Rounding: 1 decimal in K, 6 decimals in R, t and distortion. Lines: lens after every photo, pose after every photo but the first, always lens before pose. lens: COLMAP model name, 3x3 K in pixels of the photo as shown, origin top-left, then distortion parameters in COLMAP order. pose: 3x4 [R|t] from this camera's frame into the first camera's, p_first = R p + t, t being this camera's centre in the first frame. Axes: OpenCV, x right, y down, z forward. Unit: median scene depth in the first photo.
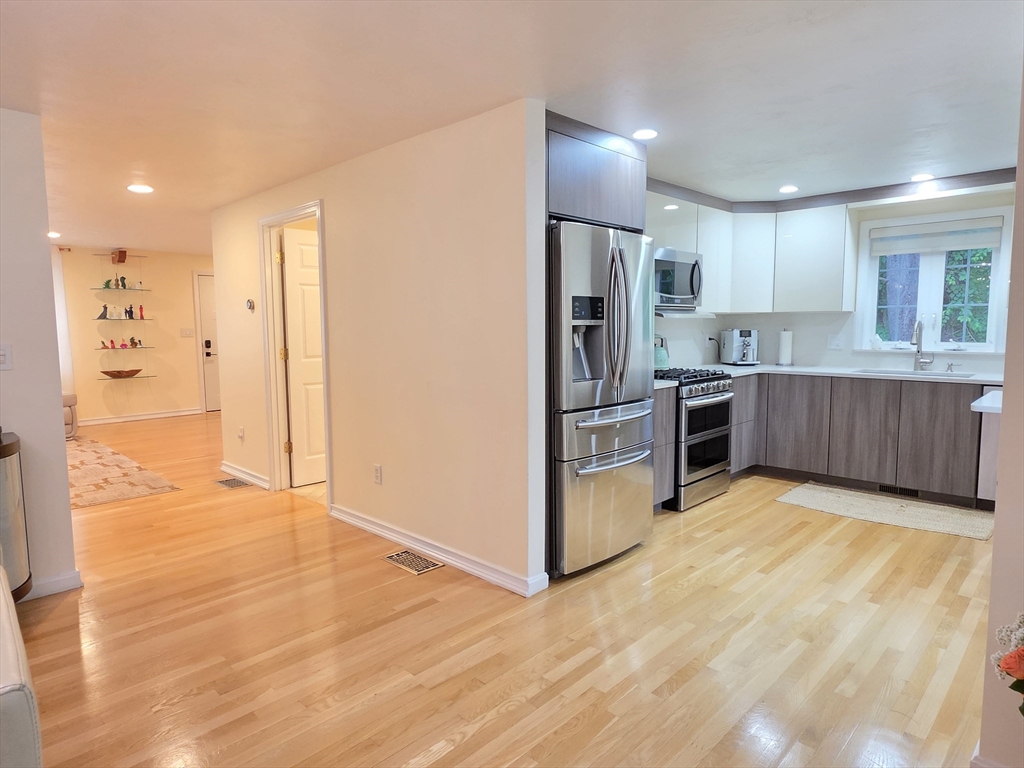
lens RADIAL K [[623.9, 0, 501.1], [0, 623.9, 382.0], [0, 0, 1]] dist [-0.001368, 0.000678]
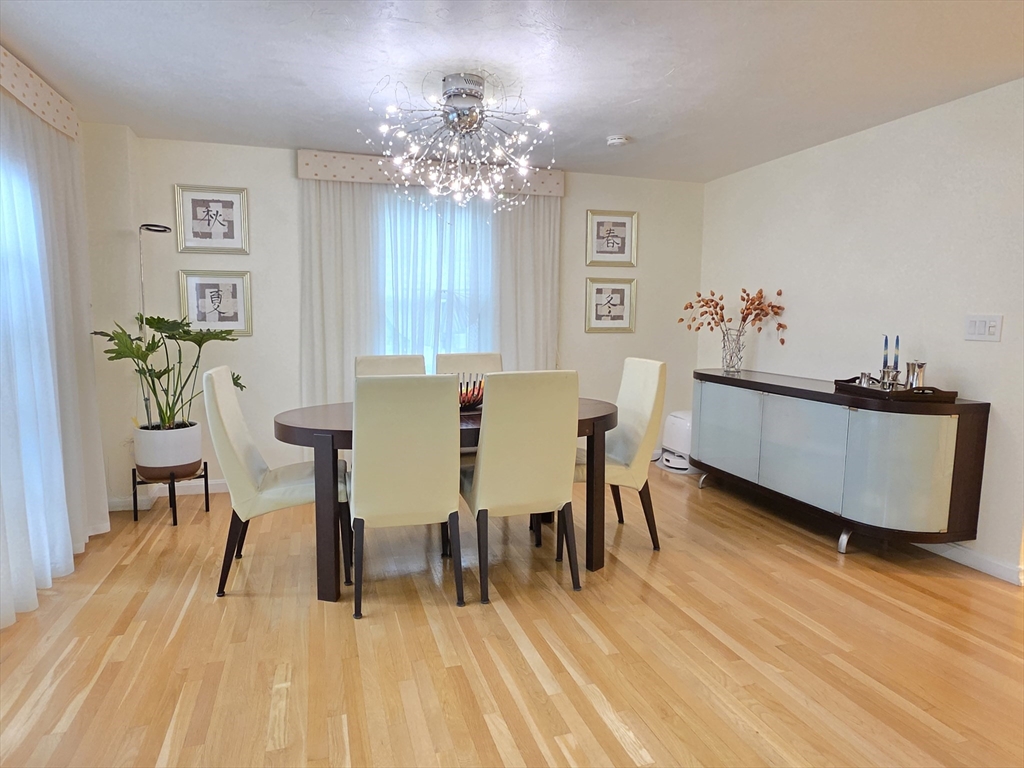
lens RADIAL K [[623.9, 0, 503.0], [0, 623.9, 382.1], [0, 0, 1]] dist [-0.001368, 0.000678]
pose [[-0.470731, 0.101962, -0.876365, 0.318265], [-0.087313, 0.983040, 0.161273, -0.031592], [0.877946, 0.152434, -0.453845, 0.502457]]
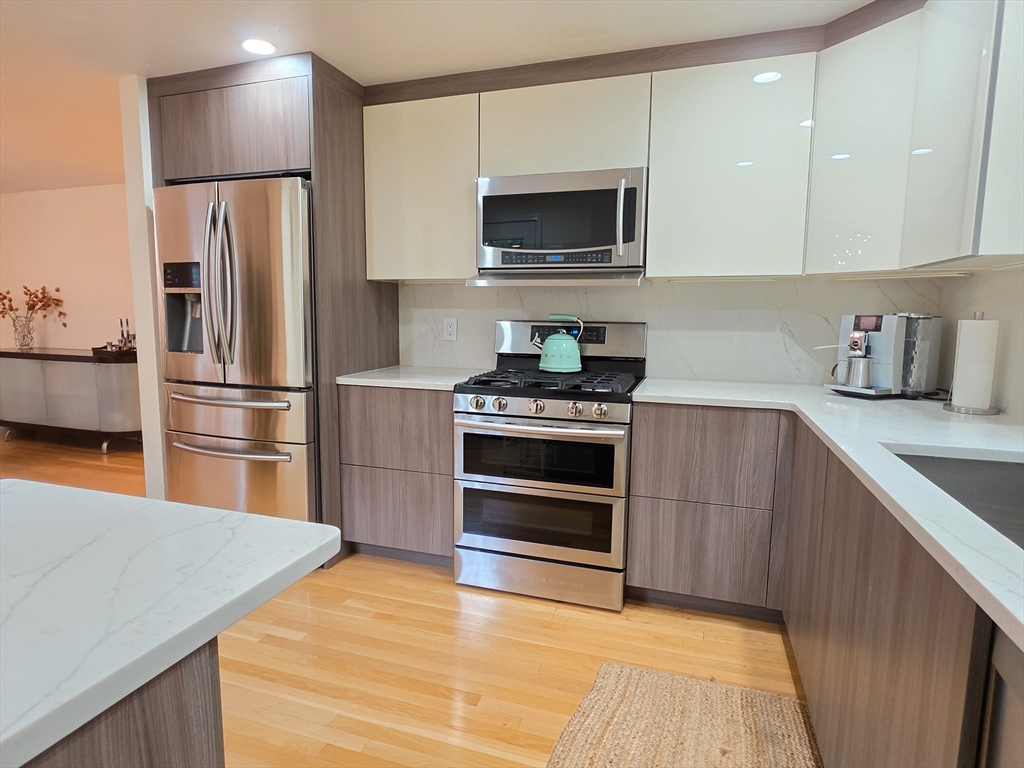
lens RADIAL K [[583.4, 0, 501.0], [0, 583.4, 383.4], [0, 0, 1]] dist [-0.001078, -0.001293]
pose [[0.427900, 0.126203, -0.894972, 0.802749], [-0.099176, 0.990780, 0.092296, -0.059605], [0.898368, 0.049266, 0.436471, 0.738306]]
